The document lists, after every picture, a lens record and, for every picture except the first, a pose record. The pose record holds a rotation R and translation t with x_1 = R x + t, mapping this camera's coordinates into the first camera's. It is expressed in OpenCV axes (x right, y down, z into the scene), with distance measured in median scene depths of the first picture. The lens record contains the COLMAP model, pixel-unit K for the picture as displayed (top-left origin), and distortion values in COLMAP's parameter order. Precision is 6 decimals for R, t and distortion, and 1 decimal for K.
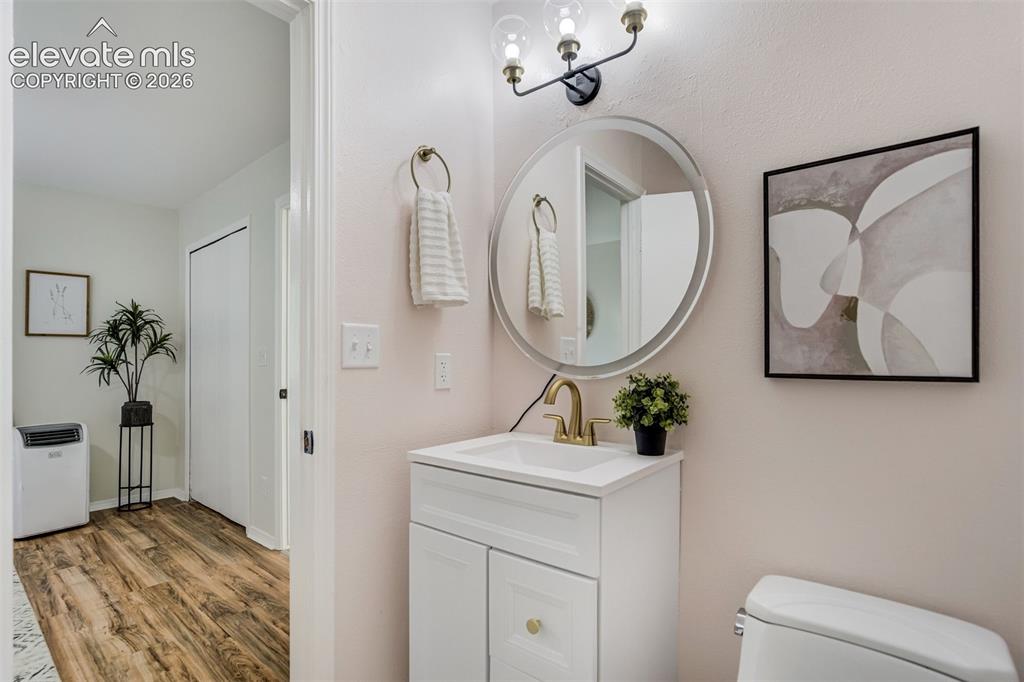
lens RADIAL K [[469.9, 0, 490.7], [0, 469.9, 346.7], [0, 0, 1]] dist [-0.012630, 0.003598]
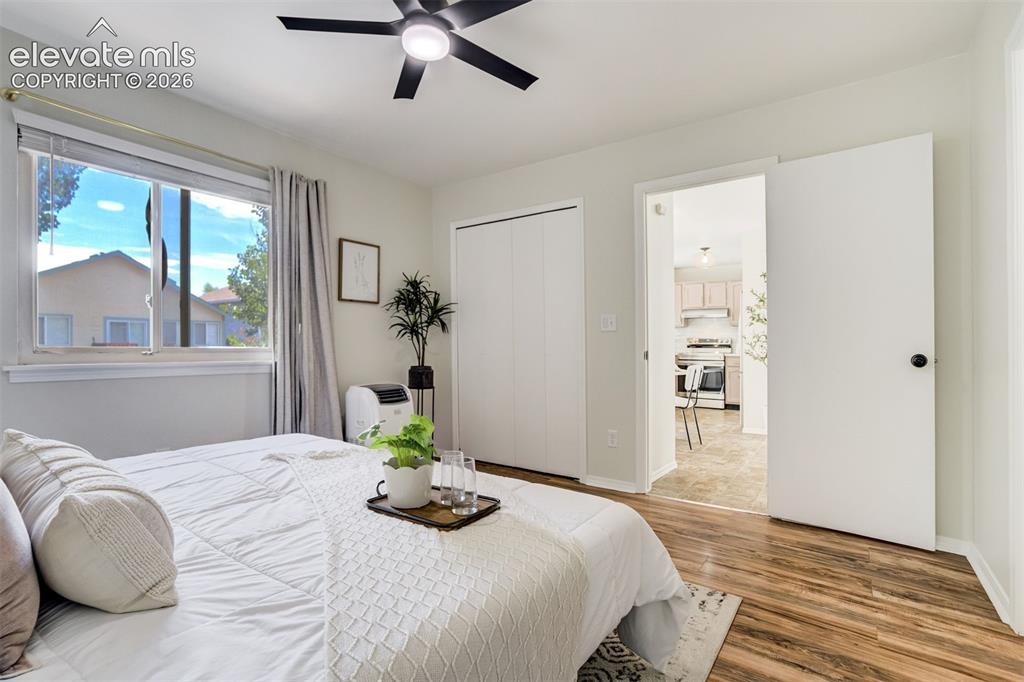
lens RADIAL K [[469.9, 0, 501.1], [0, 469.9, 337.1], [0, 0, 1]] dist [-0.012630, 0.003598]
pose [[0.998464, 0.022019, 0.050849, -0.639541], [-0.022996, 0.999560, 0.018716, 0.028196], [-0.050415, -0.019856, 0.998531, -0.081967]]
